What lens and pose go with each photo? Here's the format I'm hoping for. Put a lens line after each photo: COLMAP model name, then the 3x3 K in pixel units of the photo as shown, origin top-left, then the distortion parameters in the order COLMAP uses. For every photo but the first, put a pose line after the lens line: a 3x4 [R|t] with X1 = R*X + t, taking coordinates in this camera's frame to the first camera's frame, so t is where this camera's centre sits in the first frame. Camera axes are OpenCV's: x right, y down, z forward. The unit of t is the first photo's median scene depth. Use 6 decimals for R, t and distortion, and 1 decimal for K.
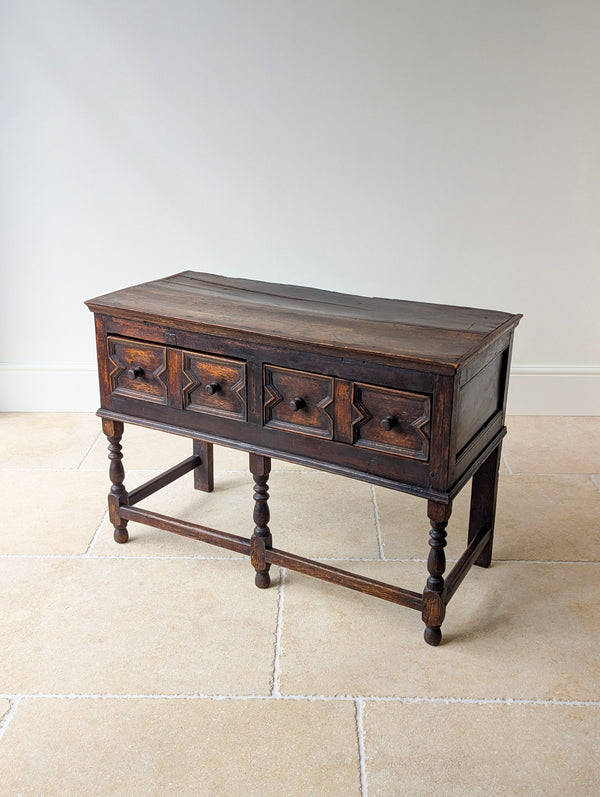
lens RADIAL K [[849.2, 0, 299.9], [0, 849.2, 377.4], [0, 0, 1]] dist [0.021880, -0.004998]
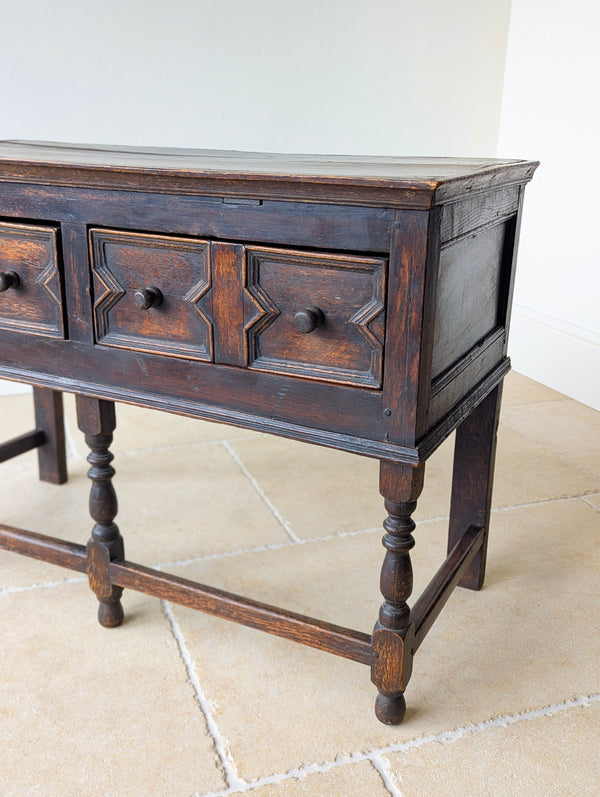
lens RADIAL K [[861.4, 0, 303.2], [0, 861.4, 402.0], [0, 0, 1]] dist [0.031725, -0.005815]
pose [[0.998774, -0.001348, 0.049486, 0.068489], [0.001681, 0.999976, -0.006679, 0.101355], [-0.049476, 0.006754, 0.998753, 0.418266]]
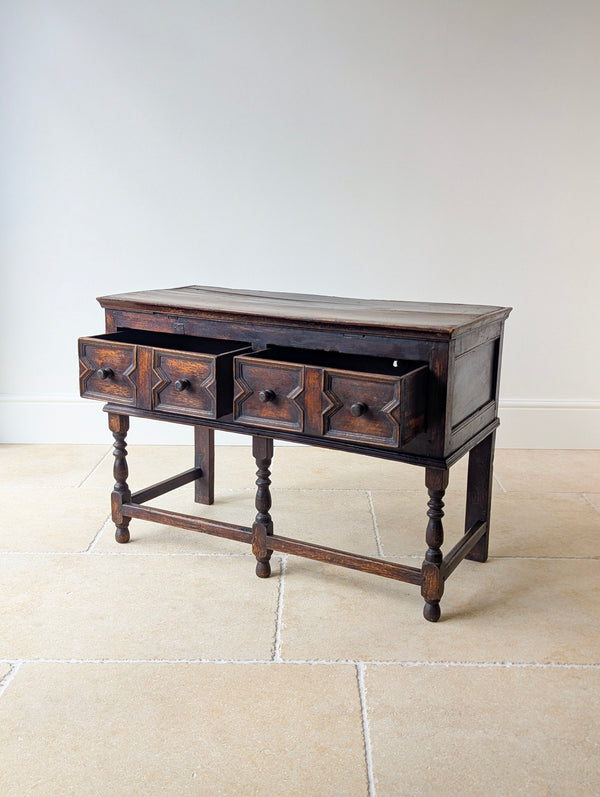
lens RADIAL K [[847.4, 0, 313.6], [0, 847.4, 377.8], [0, 0, 1]] dist [0.015324, 0.001286]
pose [[0.999691, 0.006871, 0.023877, -0.010596], [-0.003780, 0.991877, -0.127144, 0.153367], [-0.024556, 0.127014, 0.991597, -0.033188]]
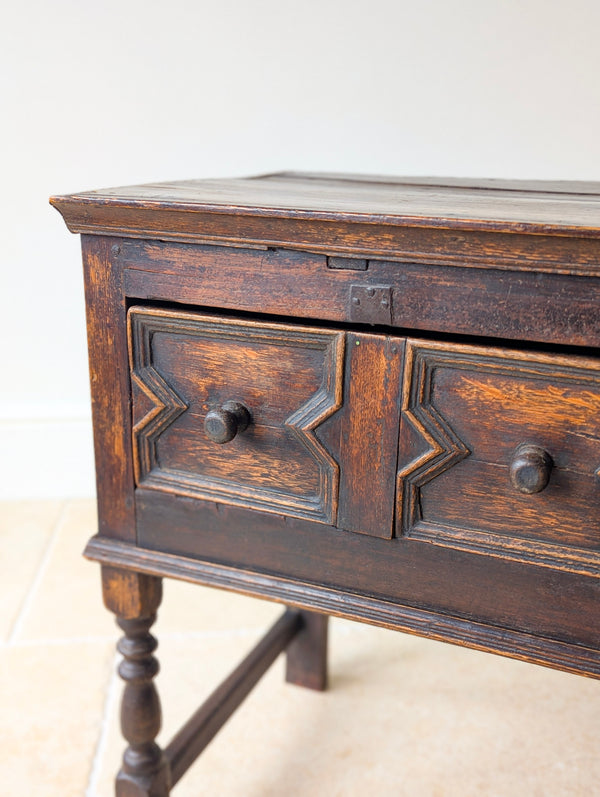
lens RADIAL K [[881.4, 0, 324.6], [0, 881.4, 394.2], [0, 0, 1]] dist [0.087355, -0.223388]
pose [[0.993739, -0.022455, 0.109450, -0.207903], [0.027757, 0.998502, -0.047160, 0.000307], [-0.108227, 0.049903, 0.992873, 0.731864]]
